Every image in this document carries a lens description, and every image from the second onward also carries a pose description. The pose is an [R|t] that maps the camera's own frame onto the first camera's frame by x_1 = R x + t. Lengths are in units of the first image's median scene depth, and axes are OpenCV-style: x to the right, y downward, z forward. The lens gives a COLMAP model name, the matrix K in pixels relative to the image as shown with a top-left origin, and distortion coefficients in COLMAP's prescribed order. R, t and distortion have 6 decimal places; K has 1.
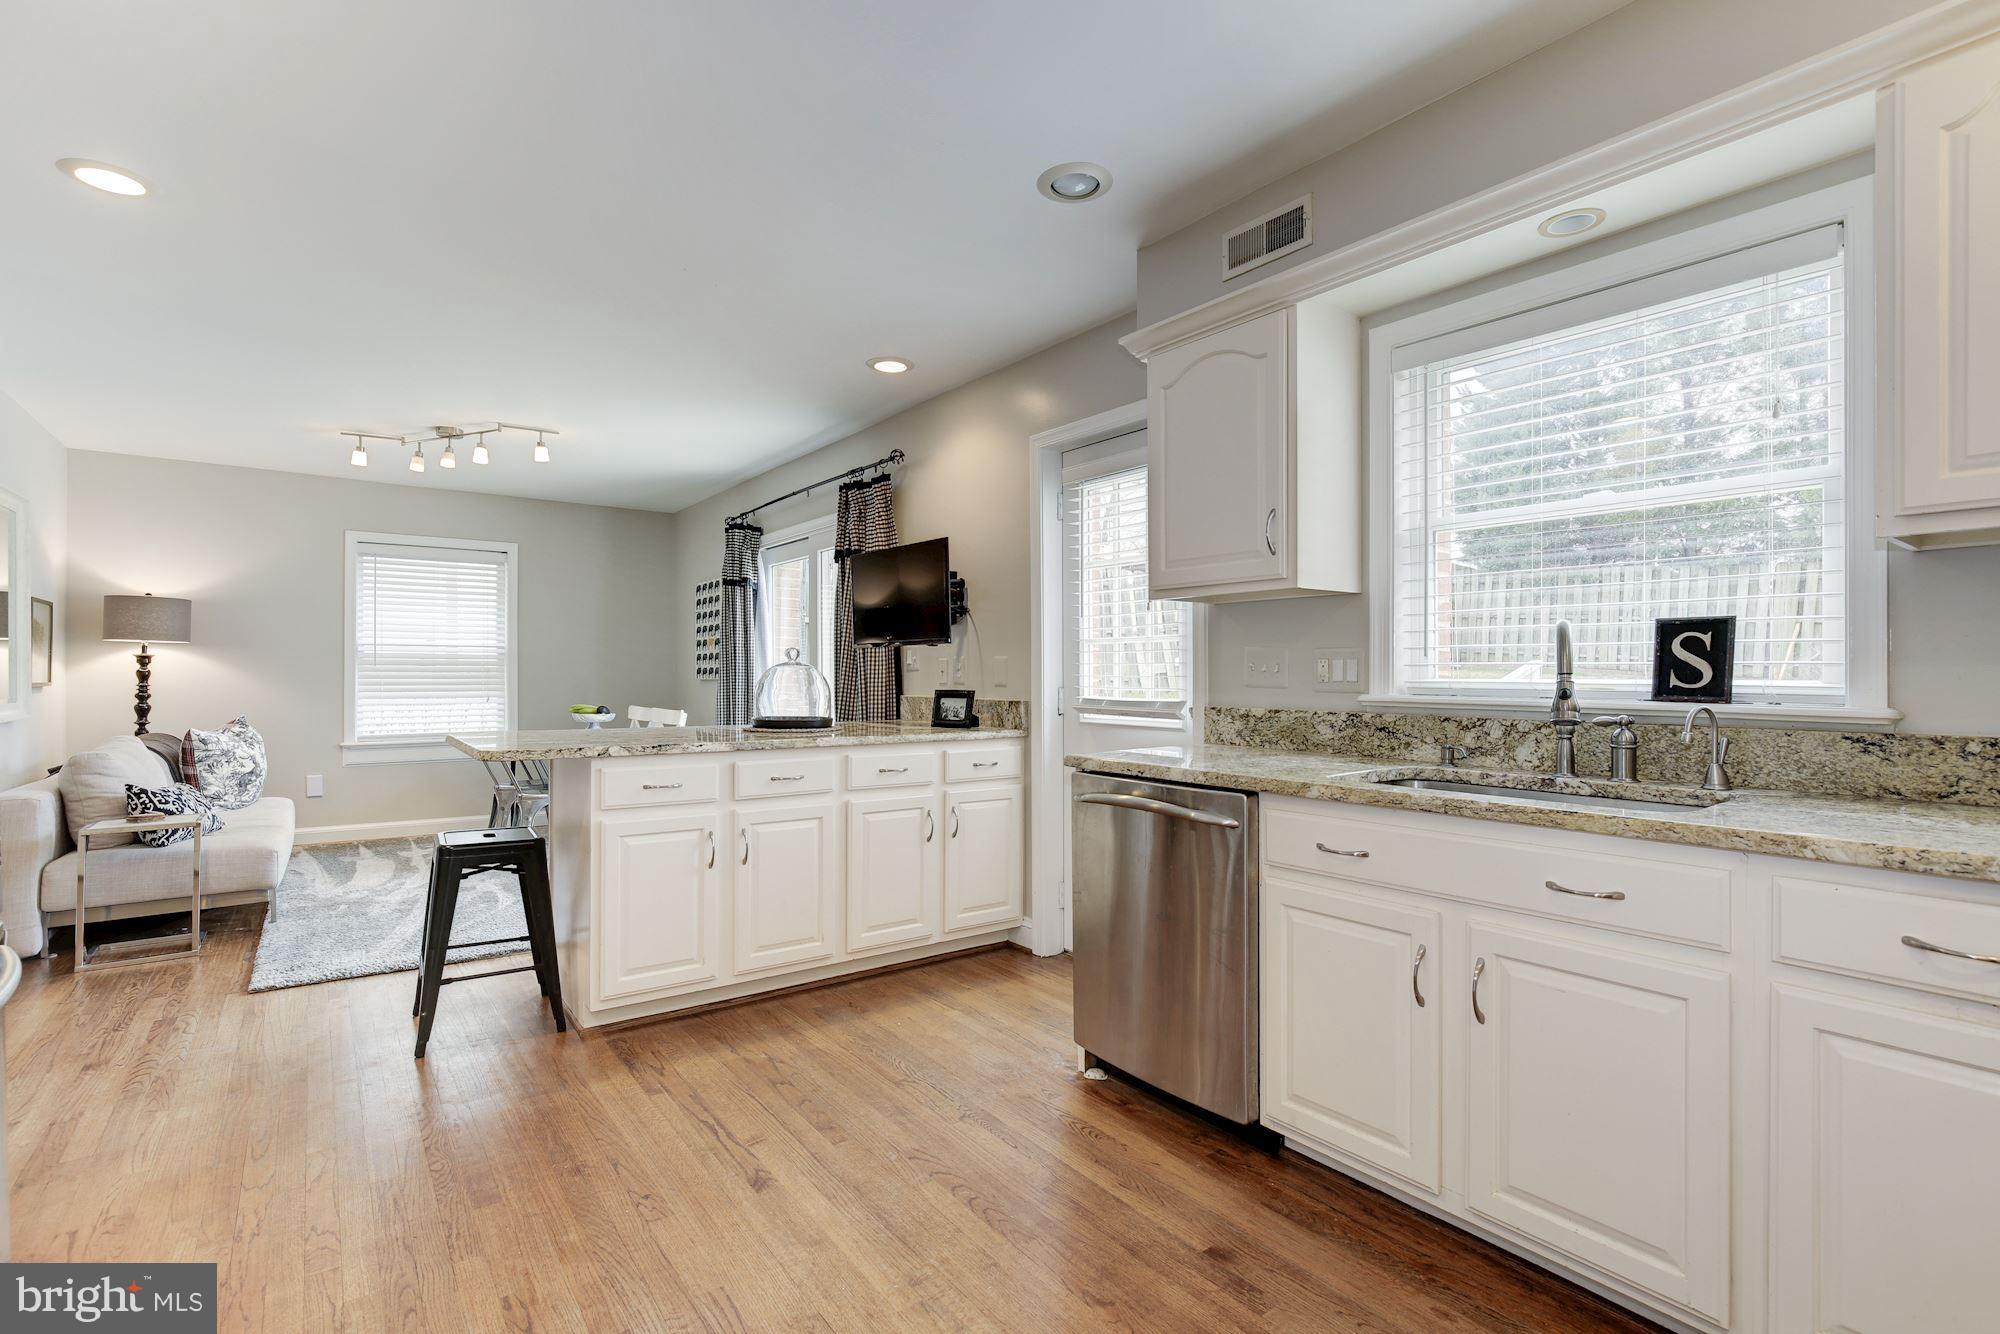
lens RADIAL K [[897.8, 0, 994.6], [0, 897.8, 672.0], [0, 0, 1]] dist [-0.013394, -0.000131]
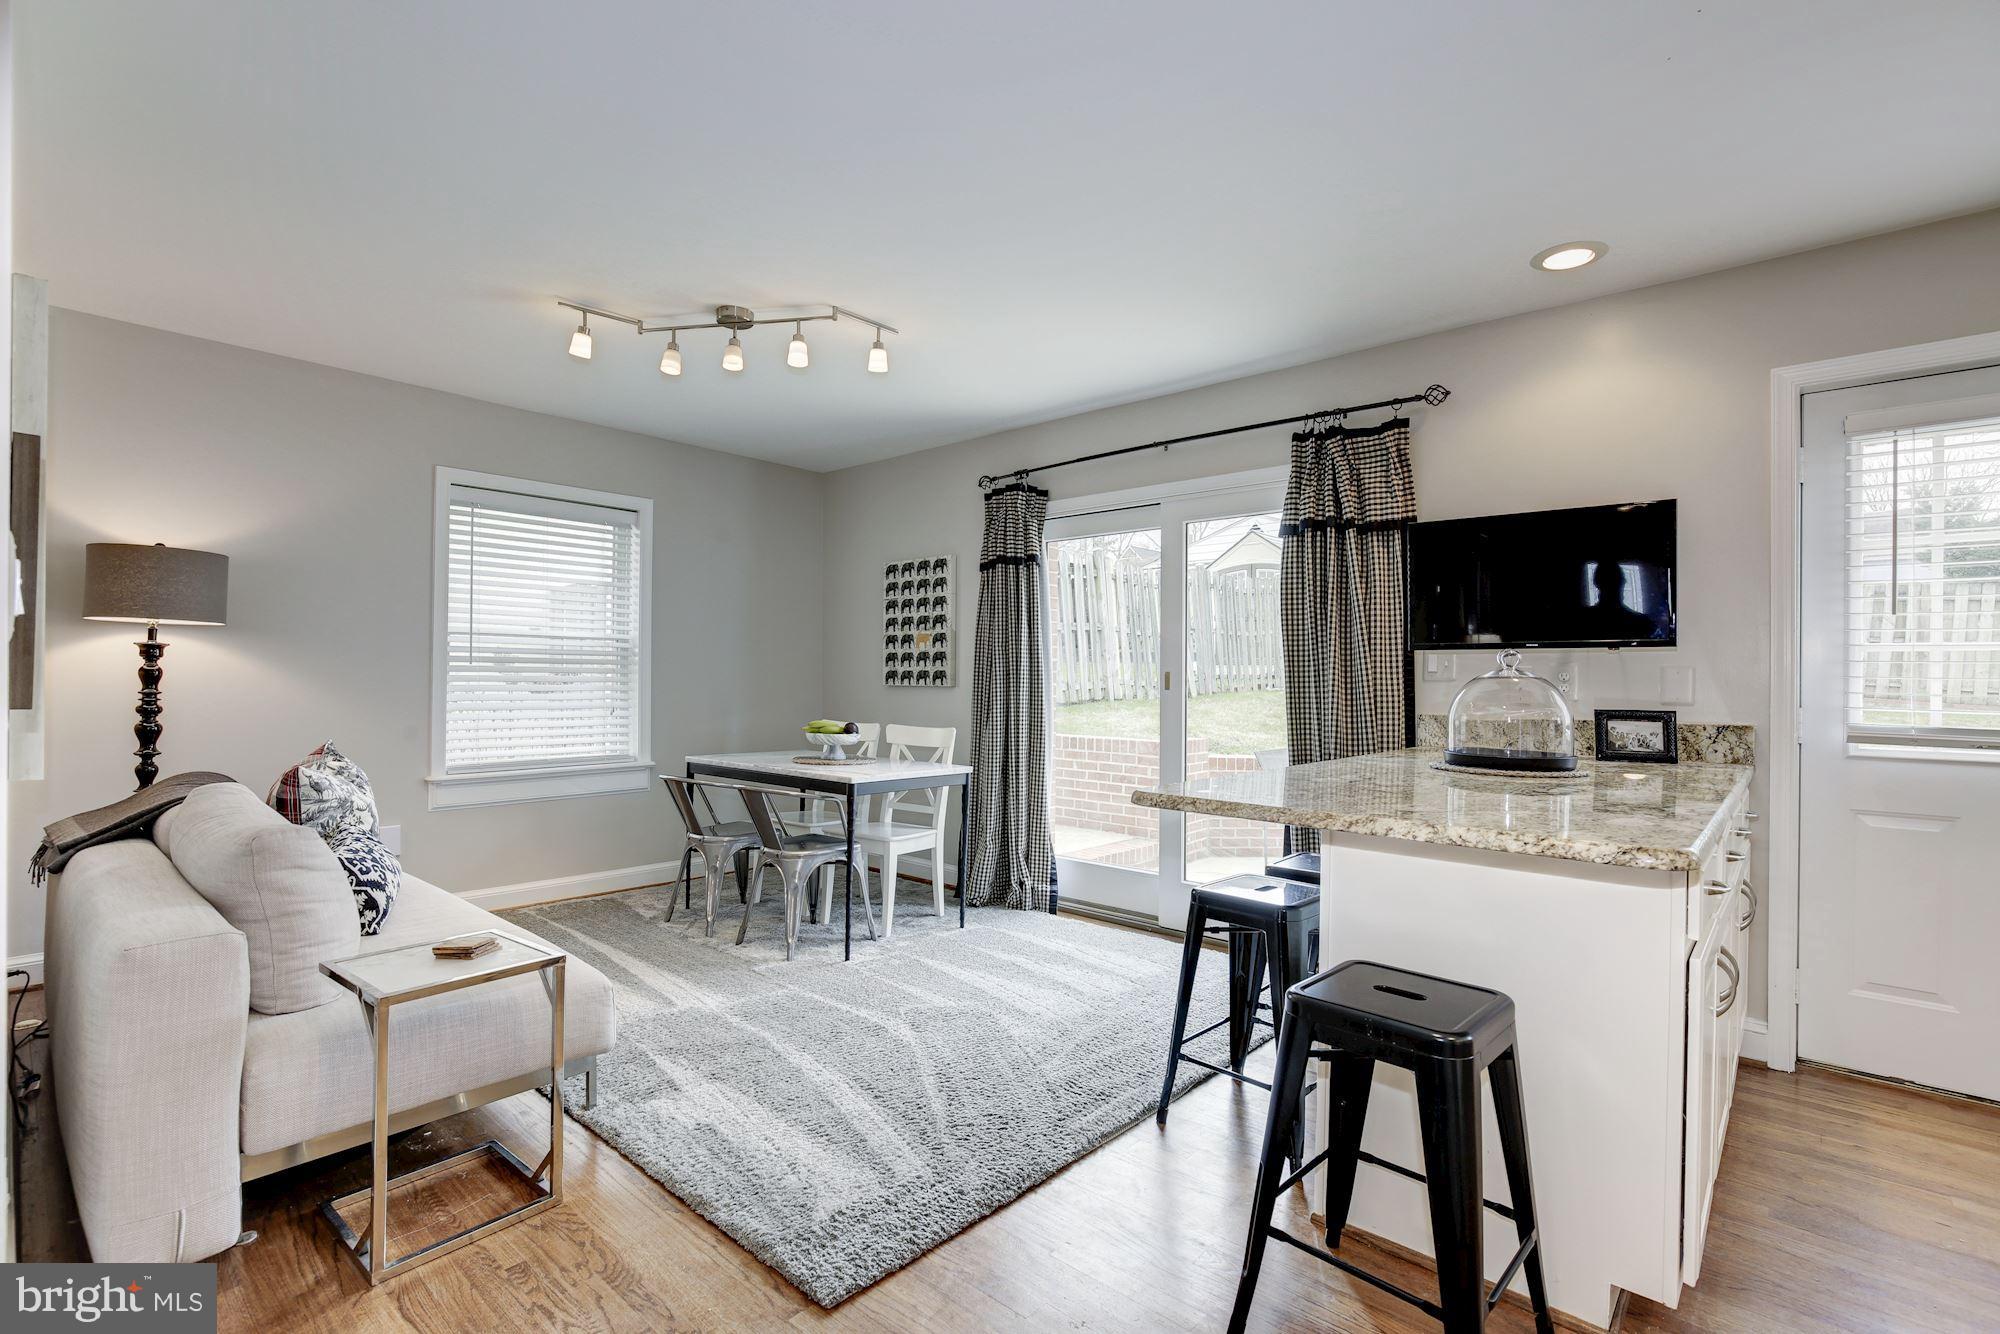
lens RADIAL K [[897.8, 0, 994.6], [0, 897.8, 672.0], [0, 0, 1]] dist [-0.013394, -0.000131]
pose [[0.980688, 0.010022, 0.195321, -0.553900], [-0.009448, 0.999948, -0.003871, -0.002575], [-0.195350, 0.001951, 0.980732, 0.309763]]
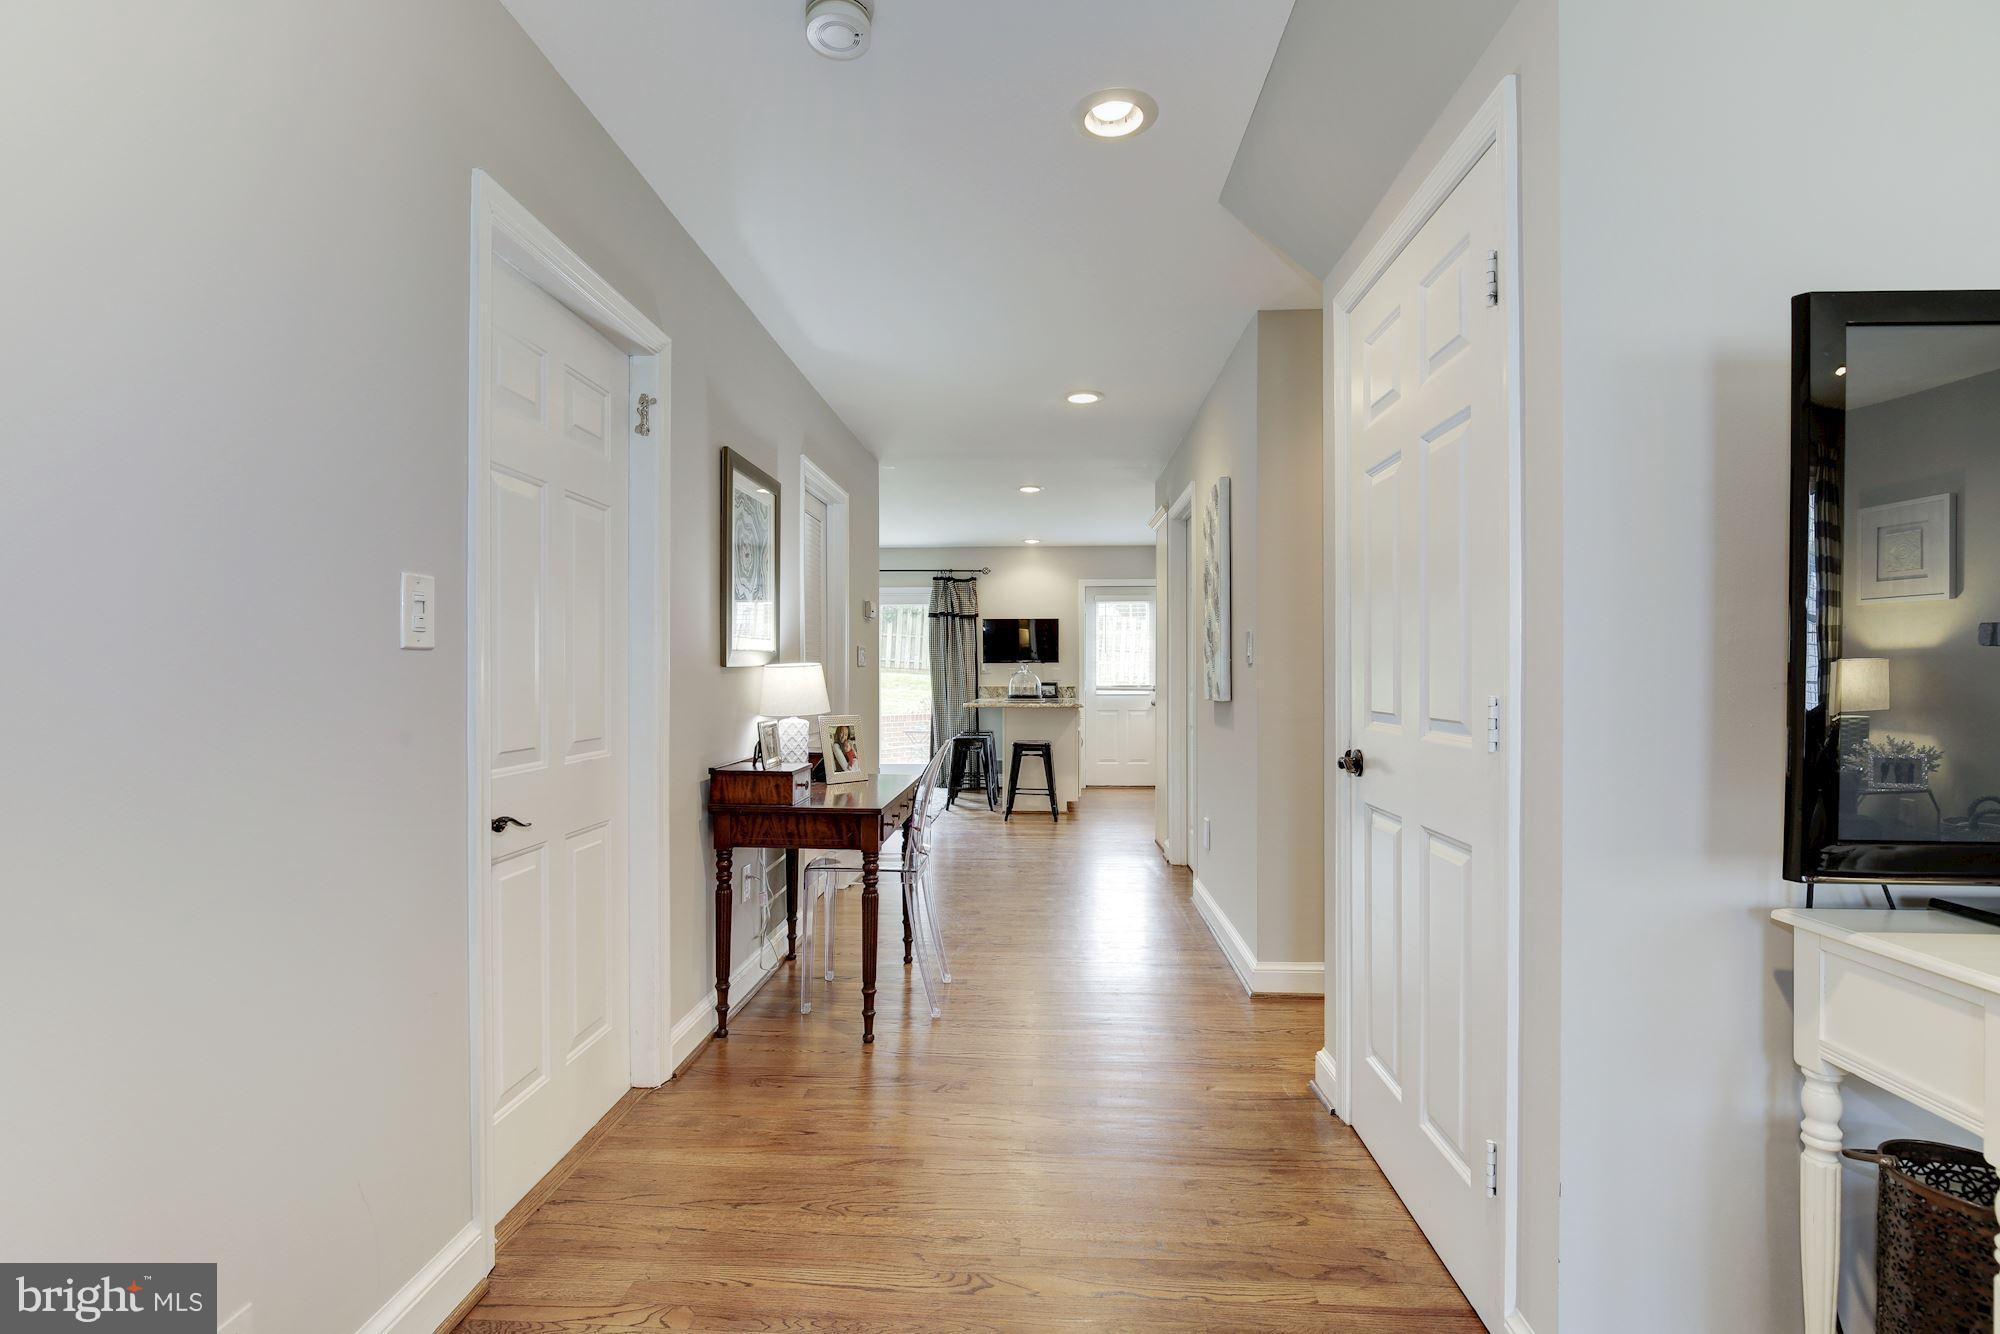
lens RADIAL K [[897.8, 0, 994.6], [0, 897.8, 672.0], [0, 0, 1]] dist [-0.013394, -0.000131]
pose [[0.640004, -0.001097, 0.768370, -1.536488], [0.002545, 0.999997, -0.000692, -0.005172], [-0.768367, 0.002398, 0.640005, -0.312746]]
